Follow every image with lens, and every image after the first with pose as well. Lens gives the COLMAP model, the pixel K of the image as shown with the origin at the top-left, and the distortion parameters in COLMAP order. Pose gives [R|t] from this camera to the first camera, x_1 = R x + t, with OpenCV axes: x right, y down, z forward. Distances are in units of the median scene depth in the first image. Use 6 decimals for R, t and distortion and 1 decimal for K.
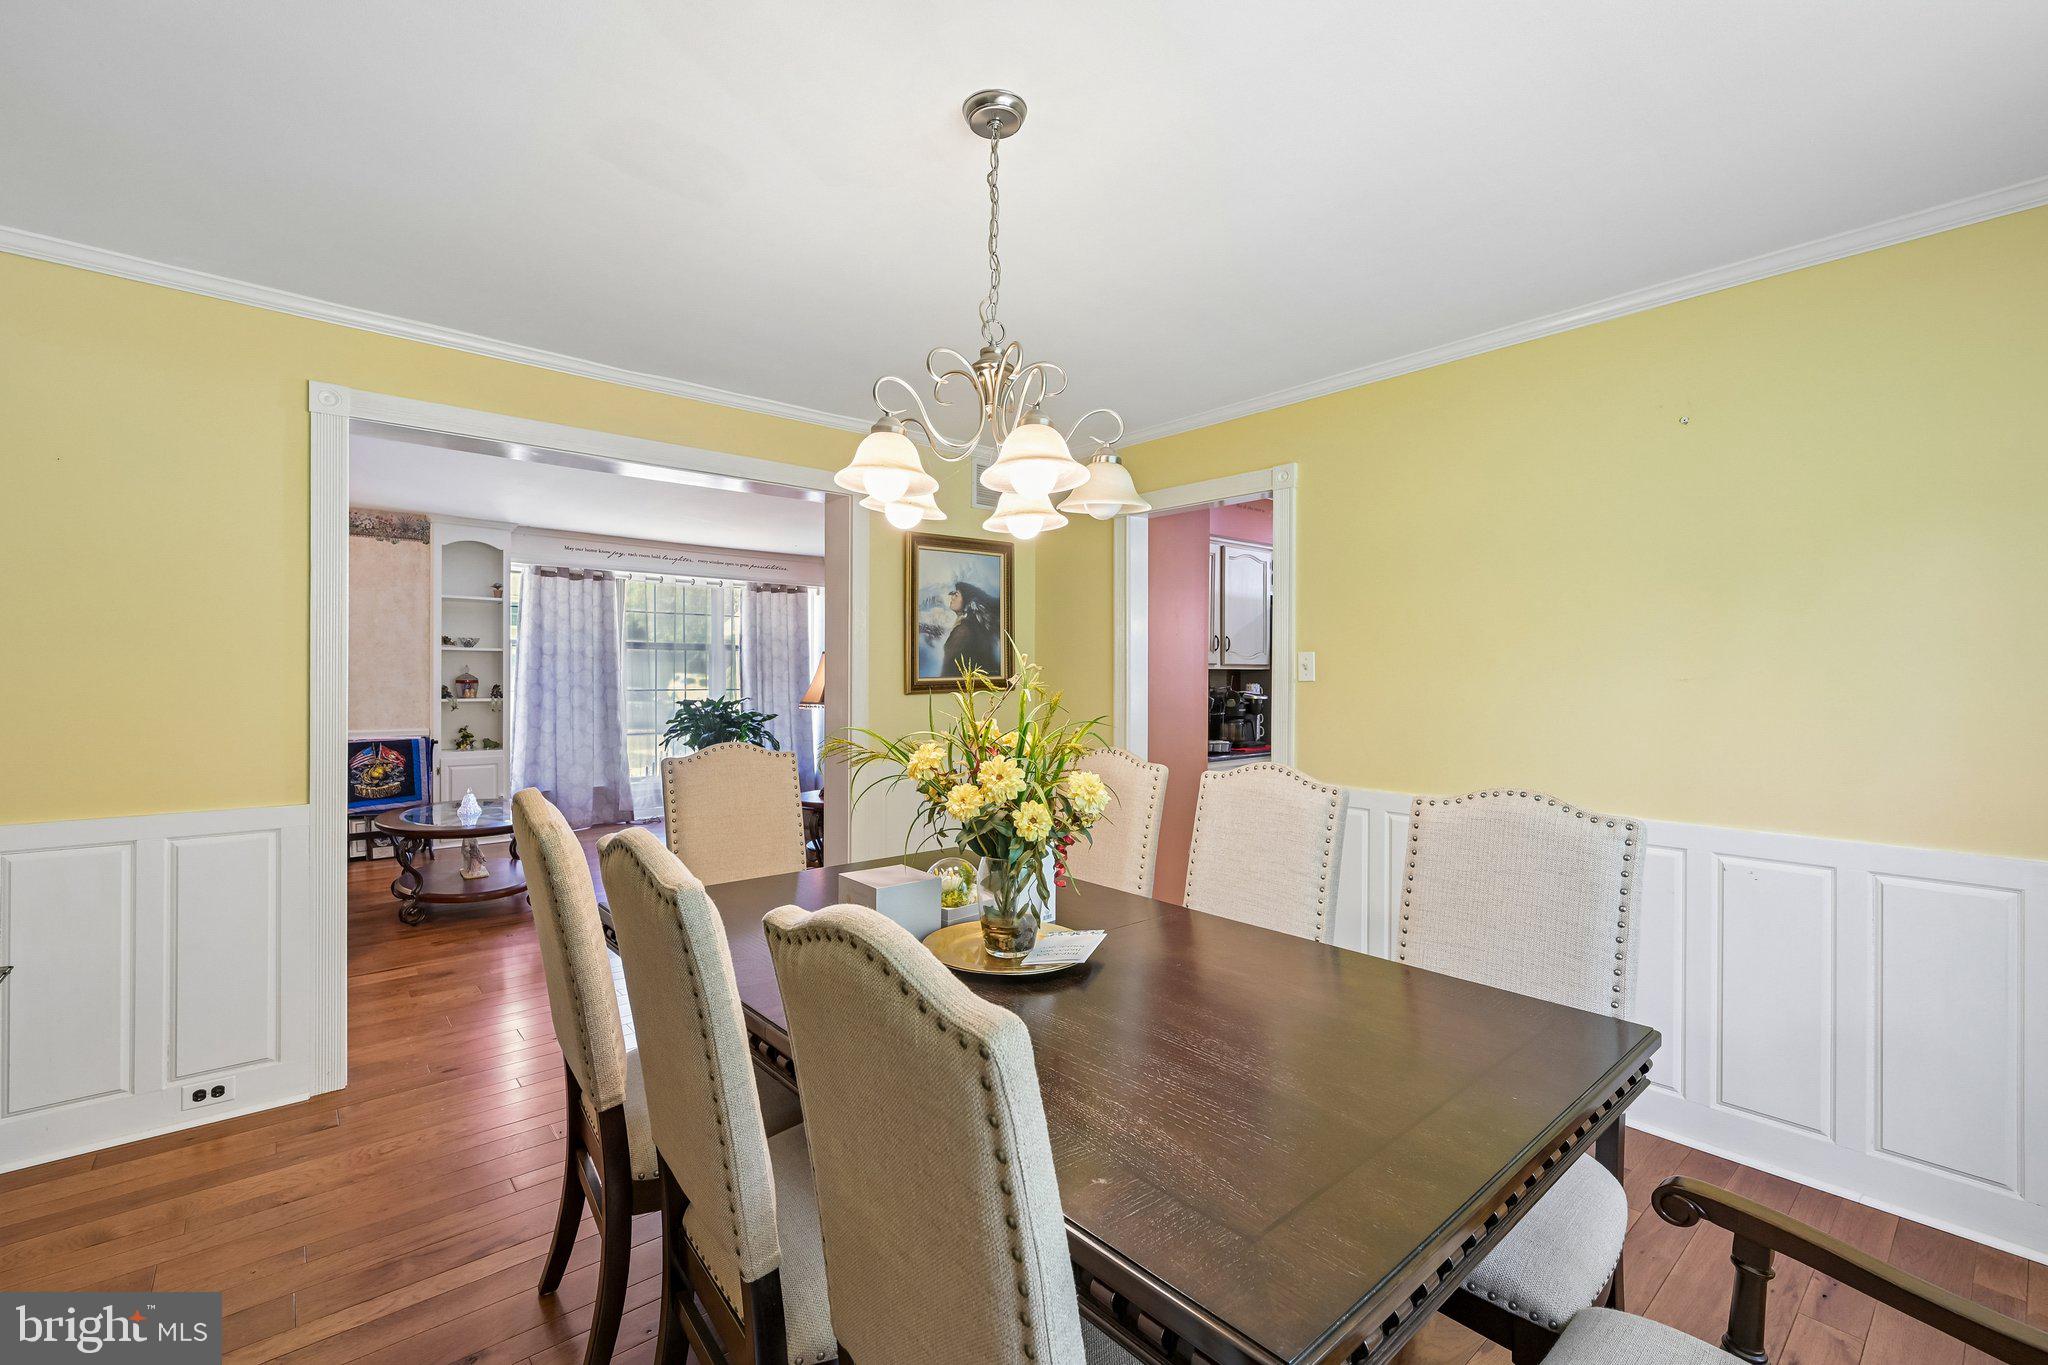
lens RADIAL K [[867.5, 0, 1029.1], [0, 867.5, 683.7], [0, 0, 1]] dist [-0.000766, 0.000133]
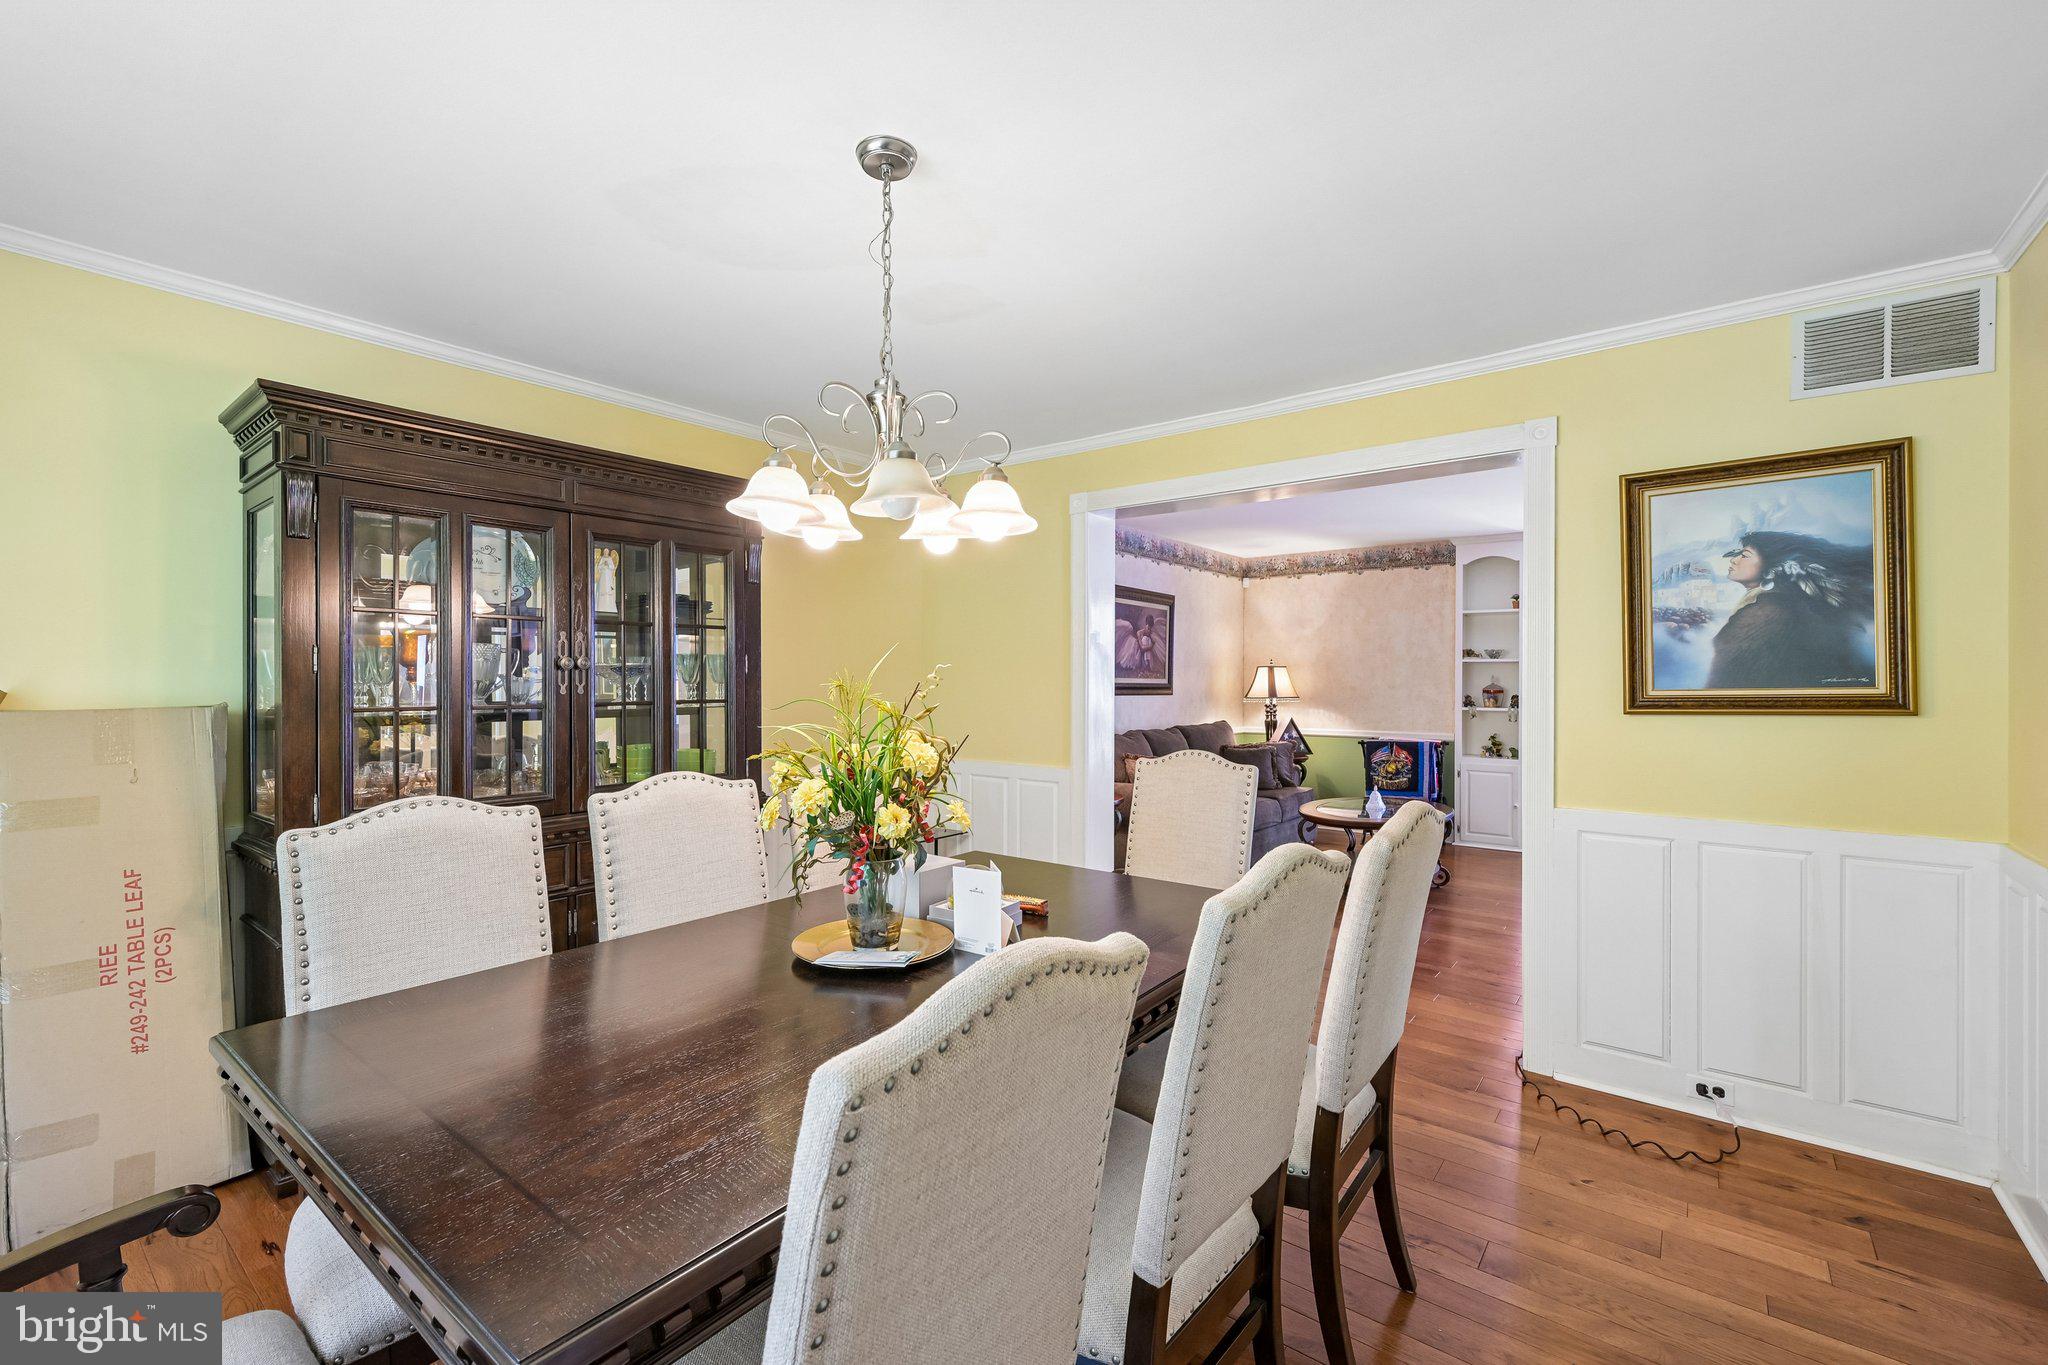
lens RADIAL K [[867.5, 0, 1029.1], [0, 867.5, 683.7], [0, 0, 1]] dist [-0.000766, 0.000133]
pose [[0.201077, 0.000671, -0.979575, 0.402674], [-0.012731, 0.999917, -0.001928, -0.004147], [0.979493, 0.012859, 0.201068, 0.378620]]
